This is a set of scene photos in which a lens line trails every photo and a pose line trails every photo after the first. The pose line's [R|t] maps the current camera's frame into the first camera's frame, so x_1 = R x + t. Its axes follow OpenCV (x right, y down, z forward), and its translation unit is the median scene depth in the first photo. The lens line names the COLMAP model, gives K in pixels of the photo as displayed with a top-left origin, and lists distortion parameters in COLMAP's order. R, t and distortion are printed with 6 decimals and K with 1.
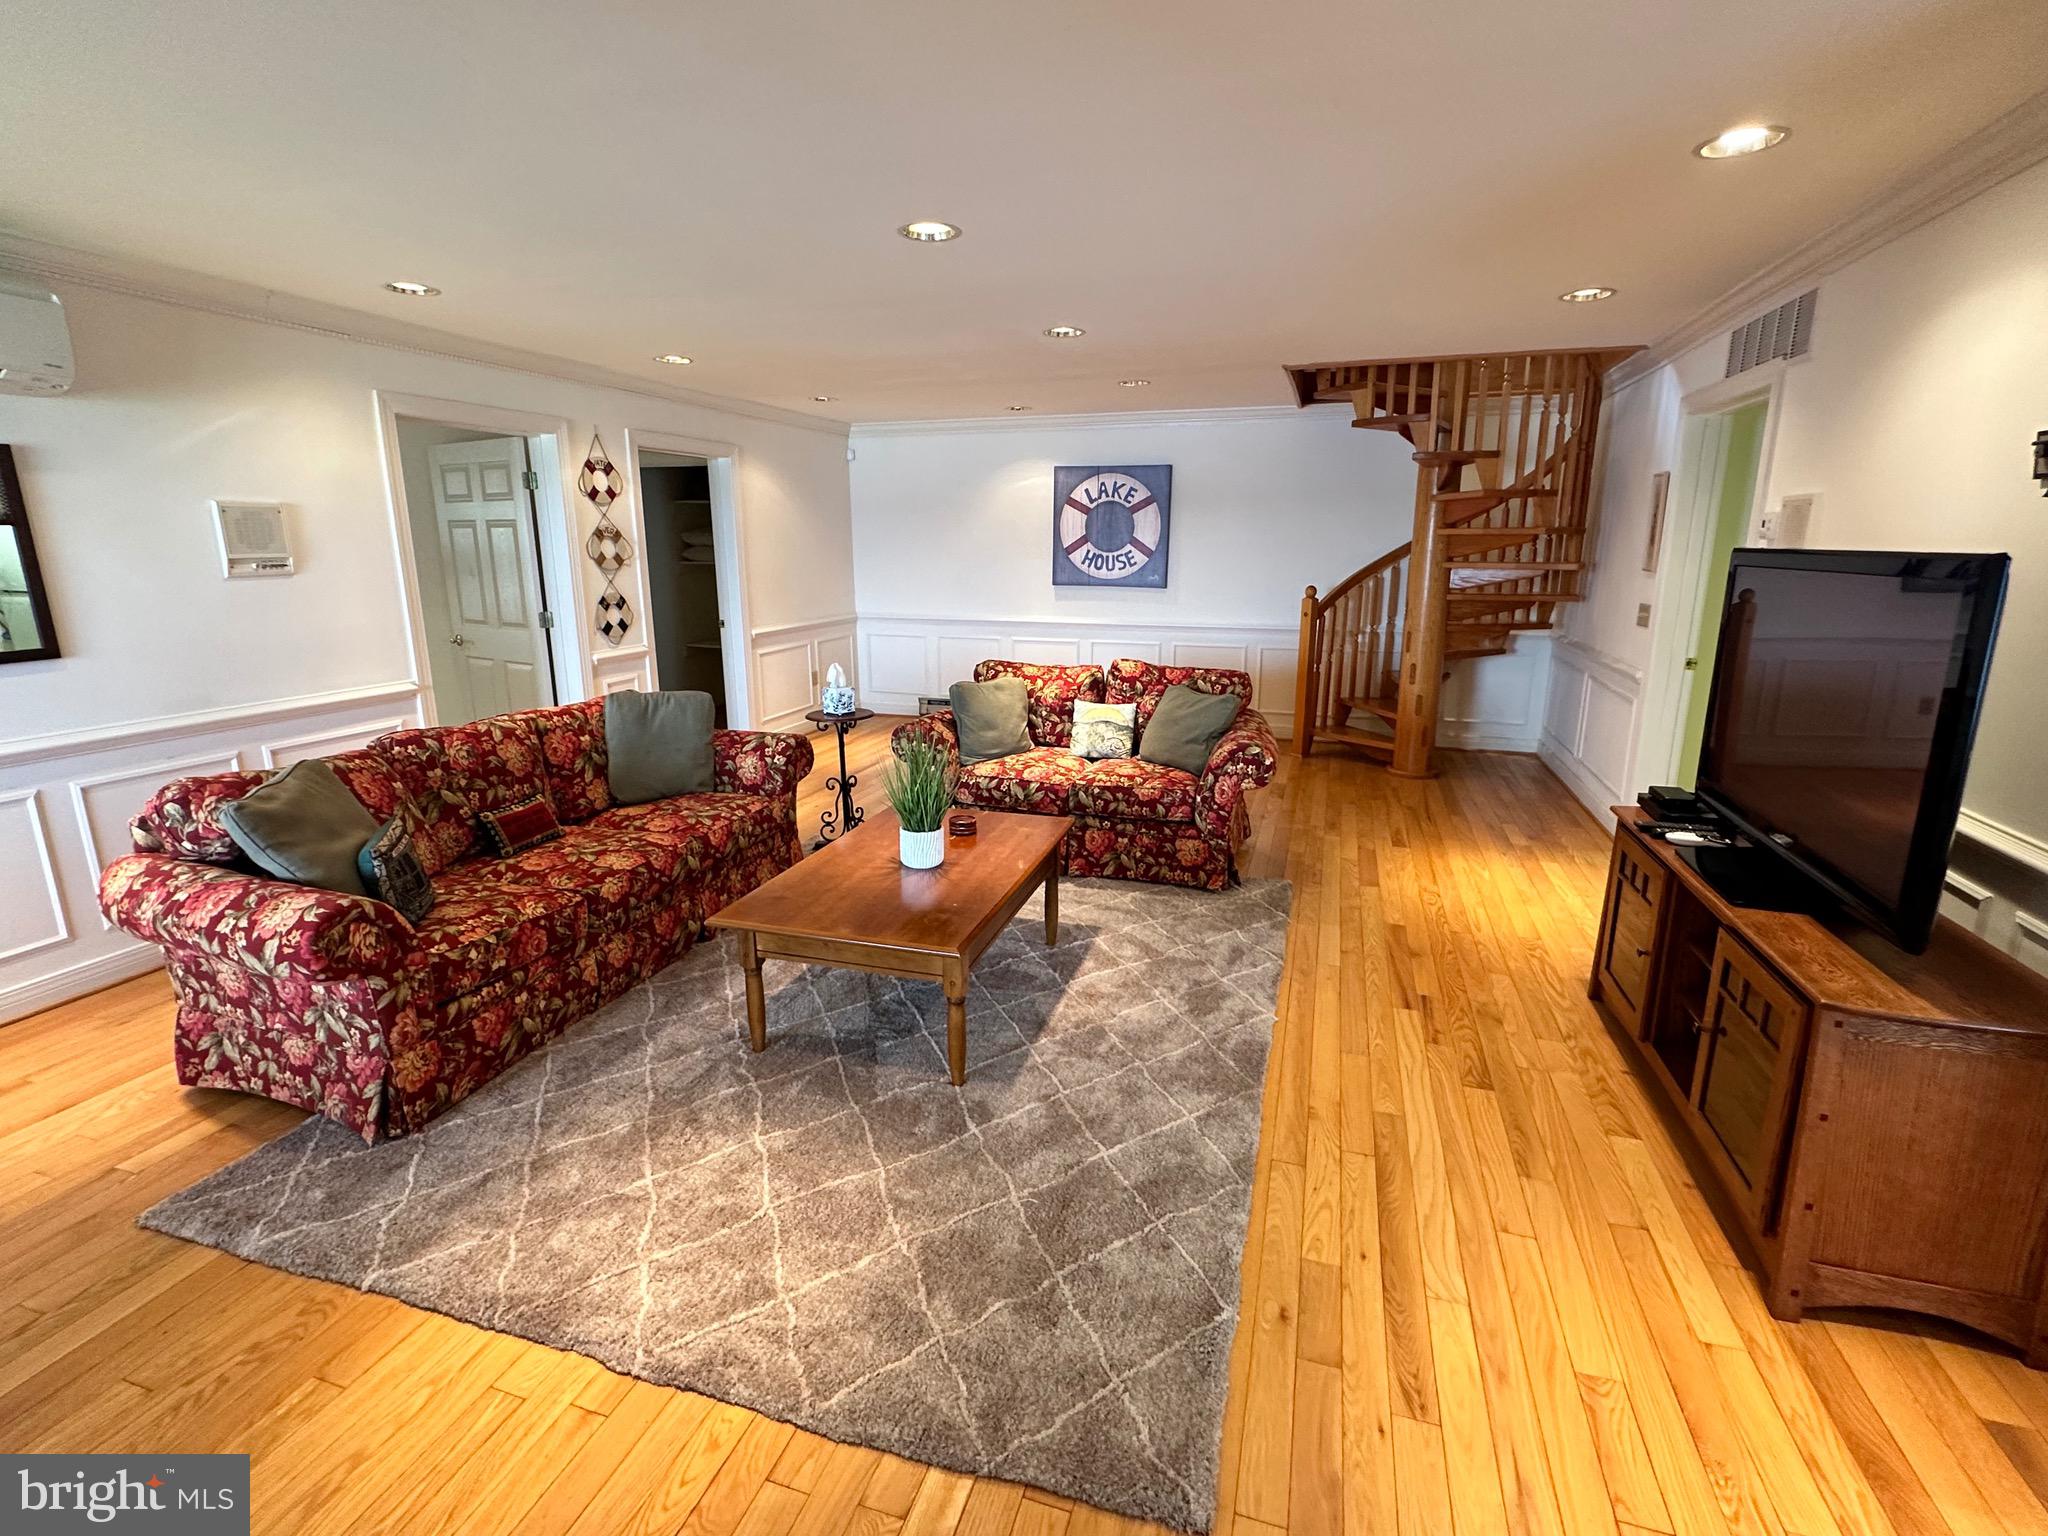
lens RADIAL K [[962.1, 0, 1024.0], [0, 962.1, 768.0], [0, 0, 1]] dist [-0.000434, 0.000370]
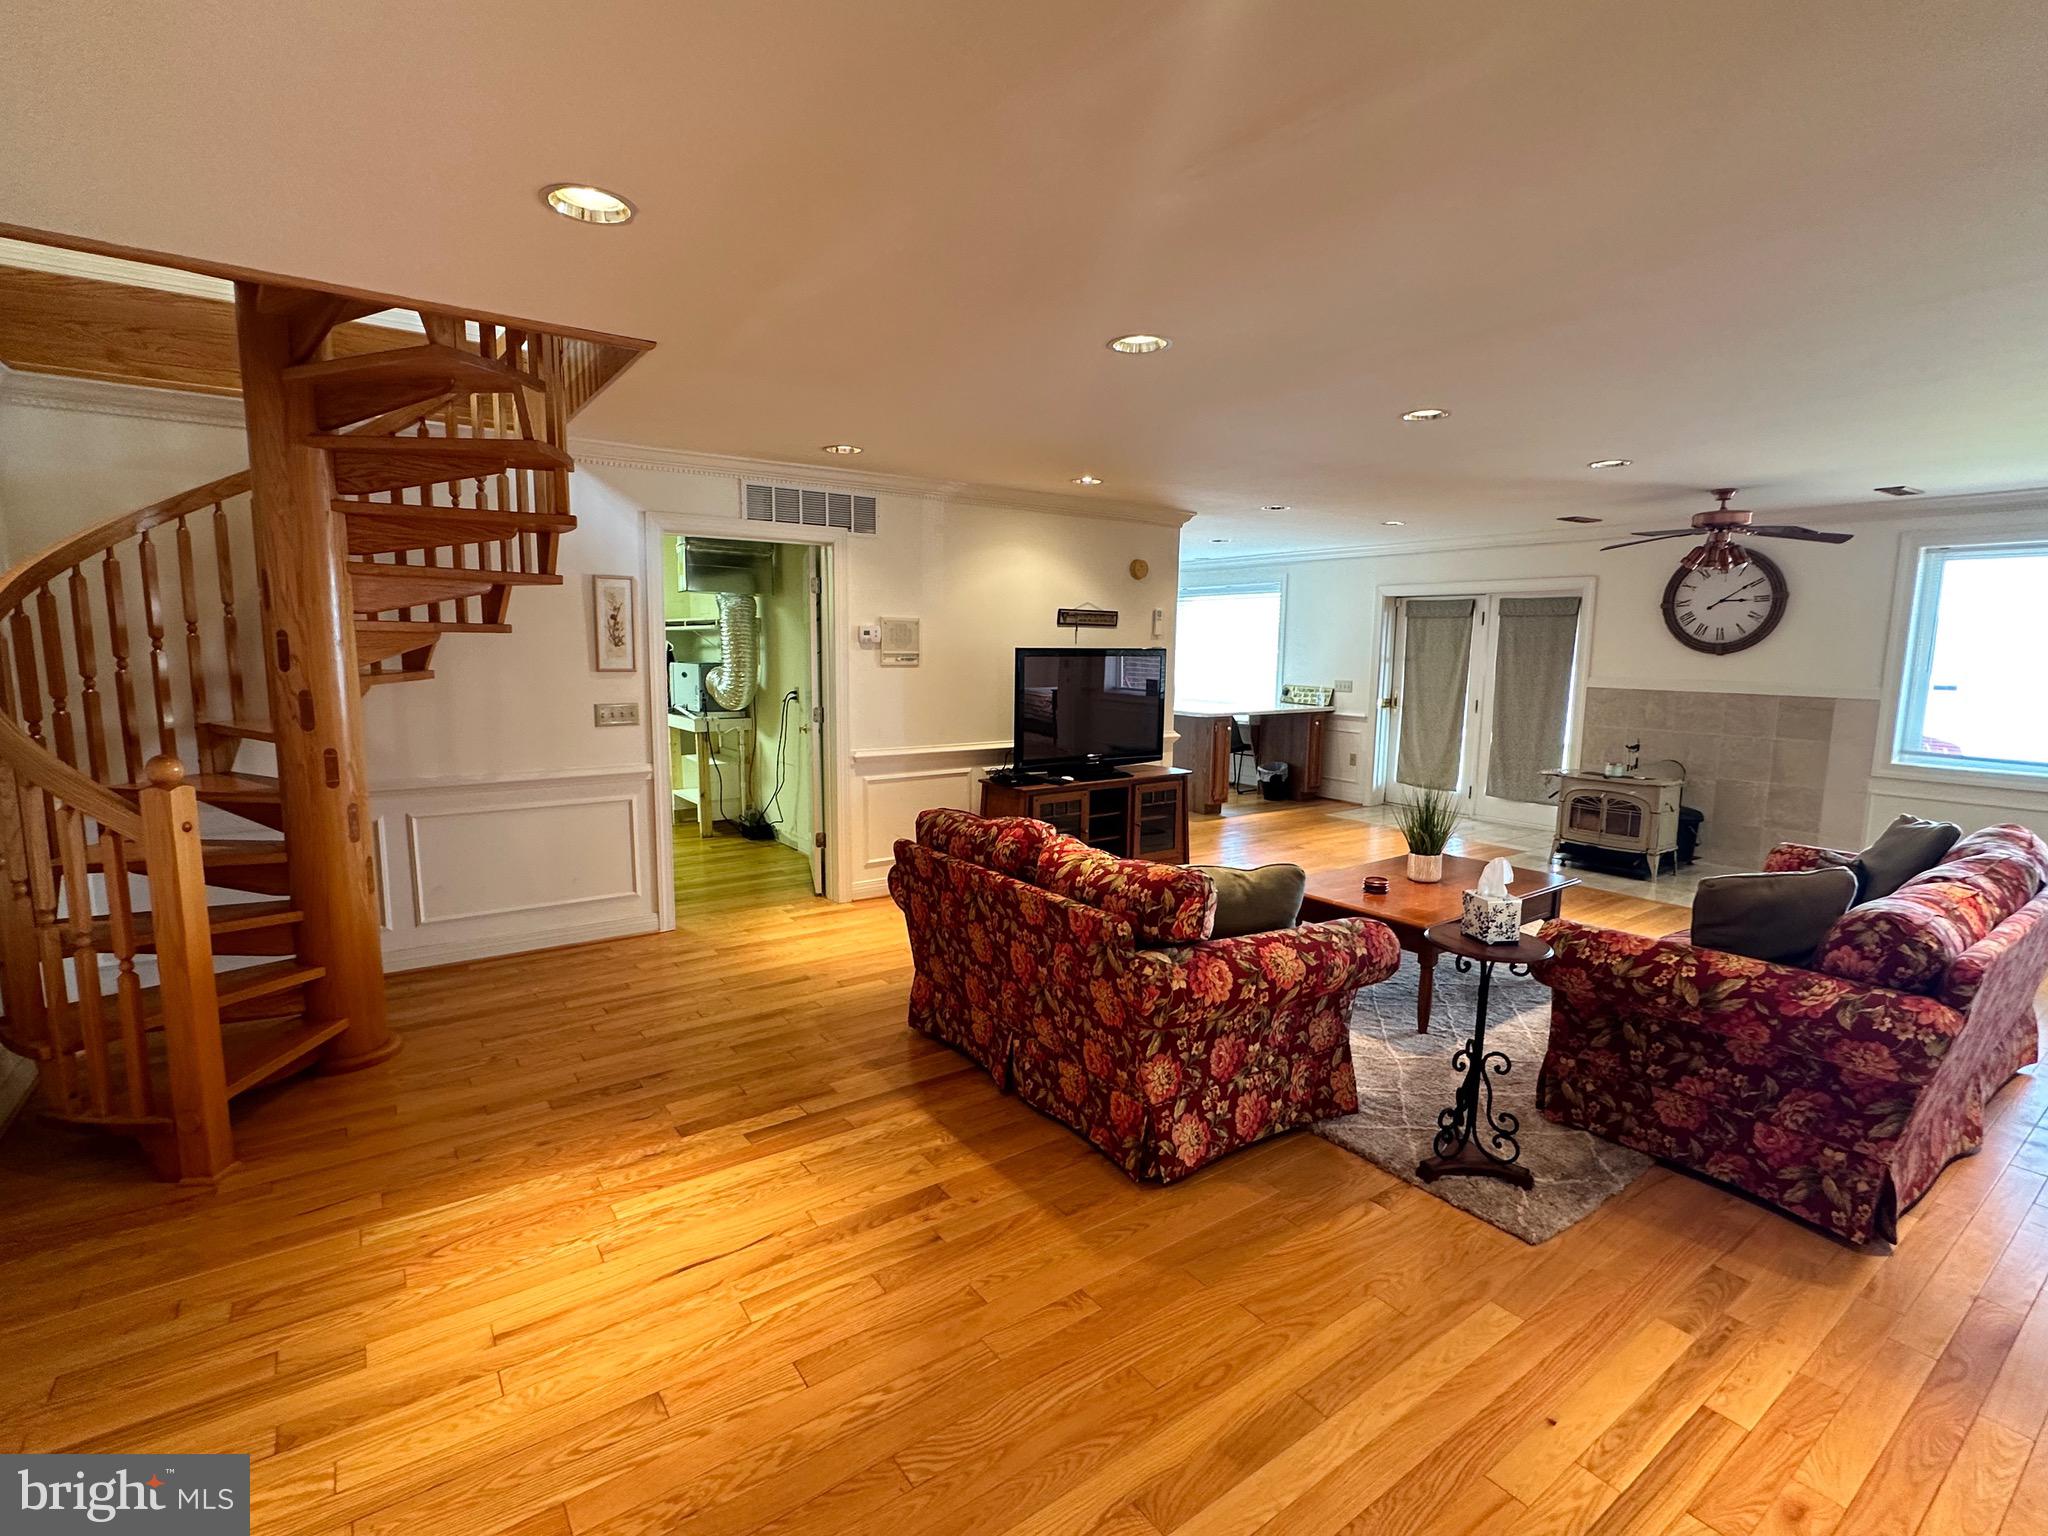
lens RADIAL K [[962.1, 0, 1024.0], [0, 962.1, 768.0], [0, 0, 1]] dist [-0.000434, 0.000370]
pose [[-0.802504, -0.080238, 0.591227, -0.391452], [0.133161, 0.941836, 0.308567, -0.481641], [-0.581597, 0.326355, -0.745142, 2.005900]]
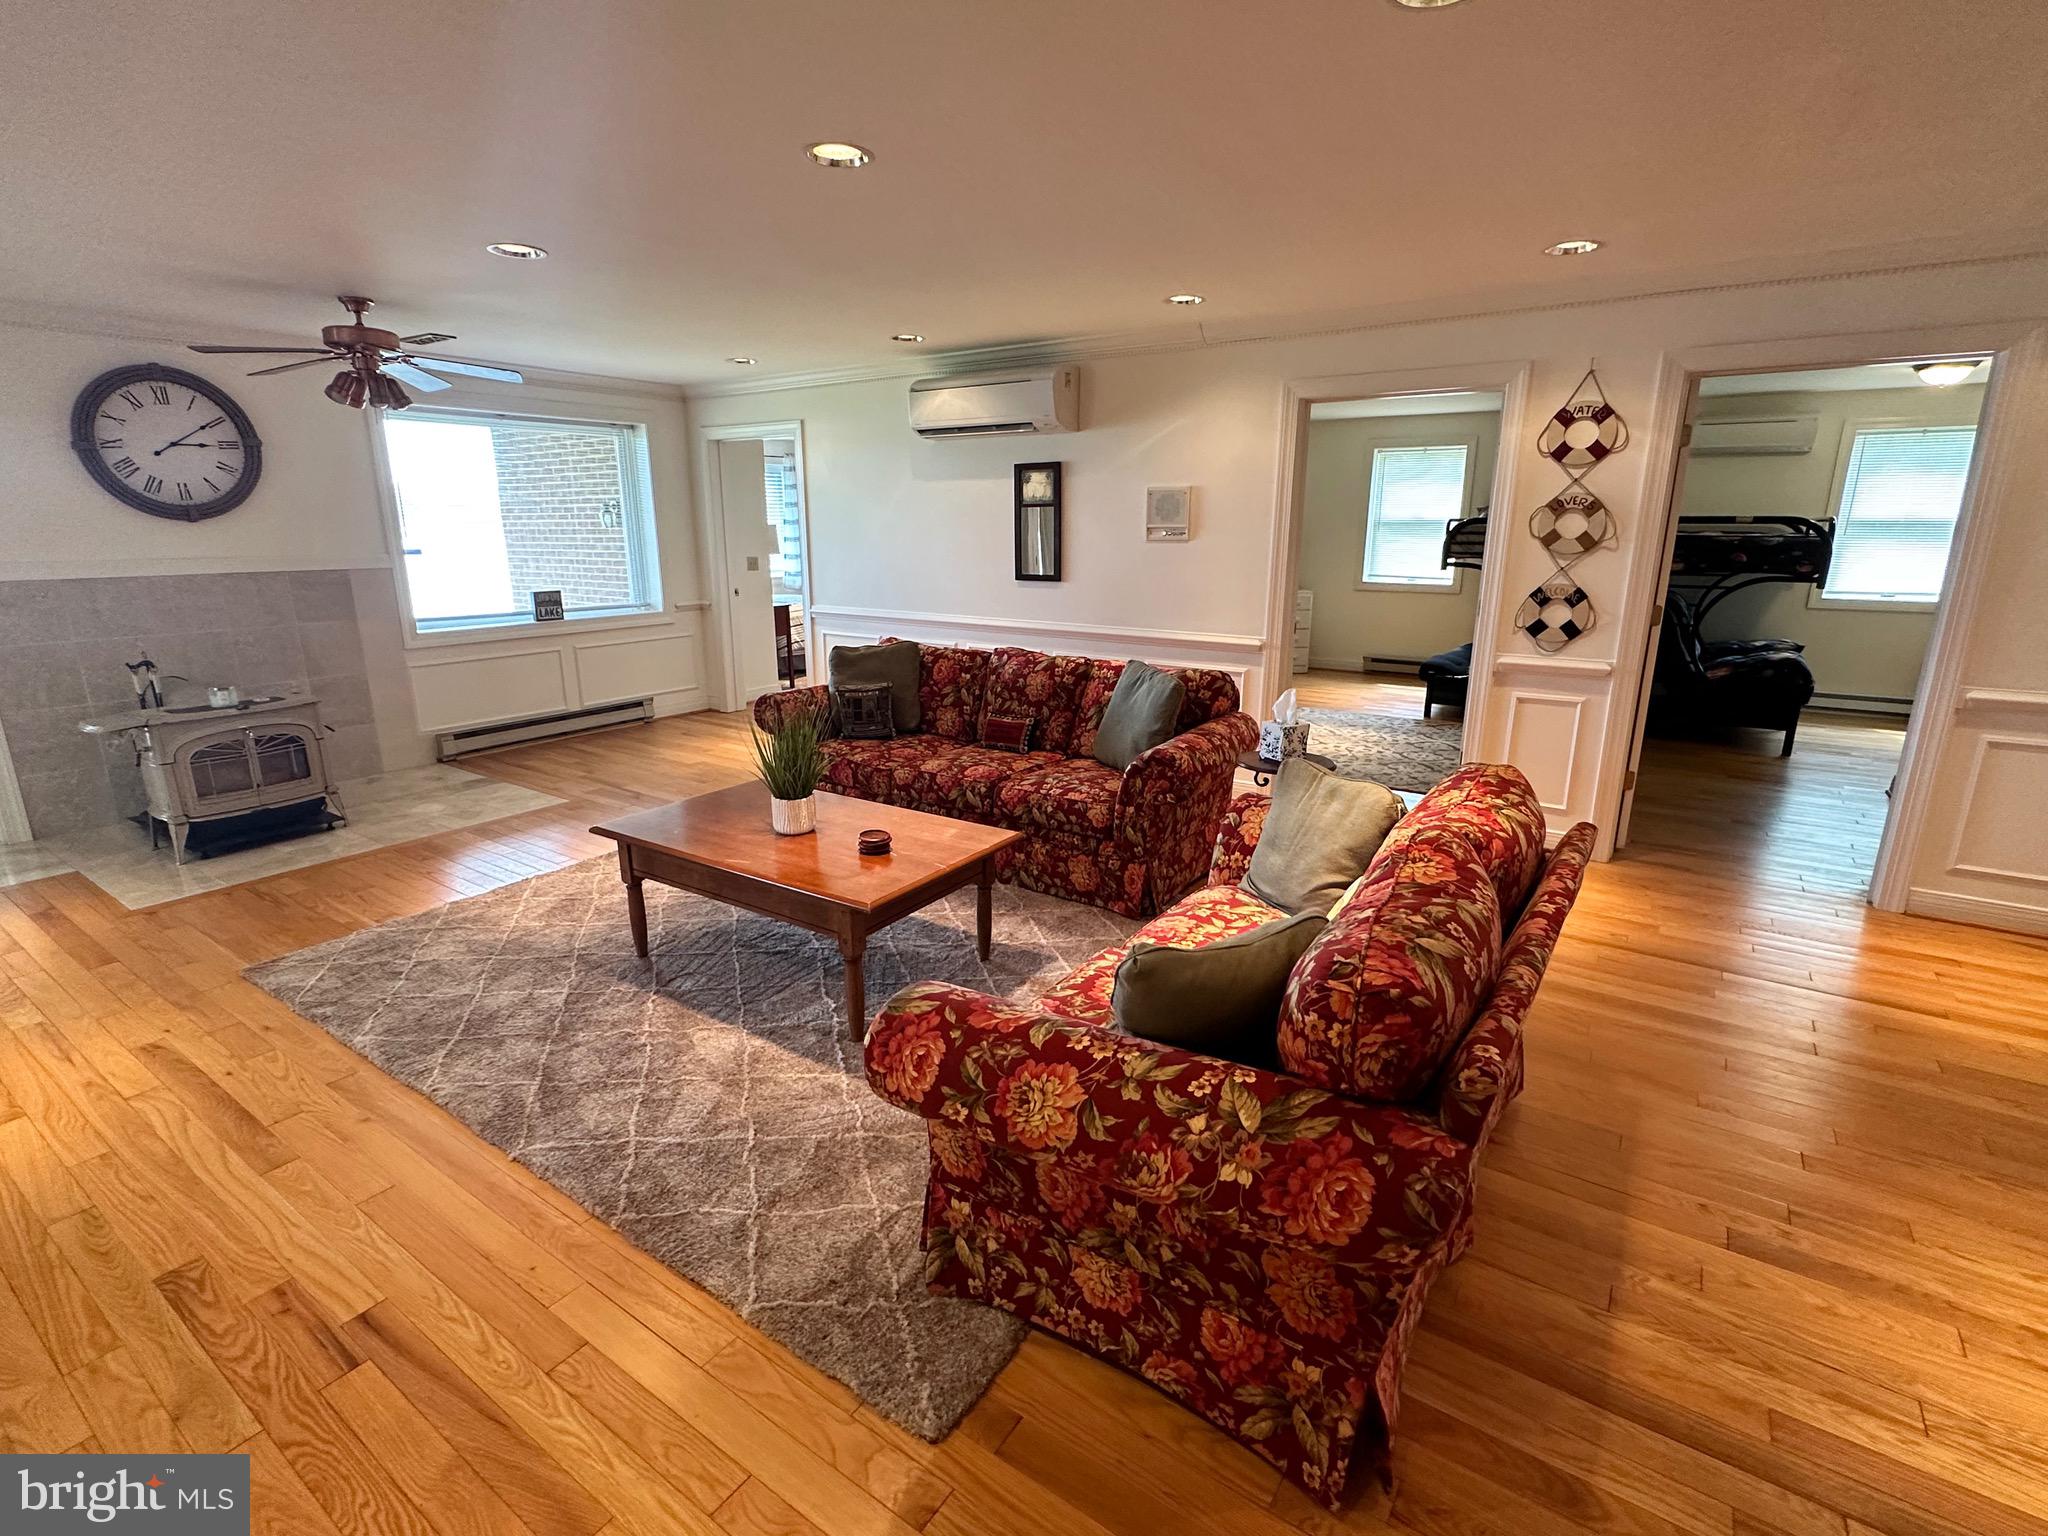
lens RADIAL K [[962.1, 0, 1024.0], [0, 962.1, 768.0], [0, 0, 1]] dist [-0.000434, 0.000370]
pose [[-0.288489, 0.243893, -0.925900, 0.658330], [-0.221063, 0.923922, 0.312250, -0.293969], [0.931614, 0.294763, -0.212625, 1.240505]]
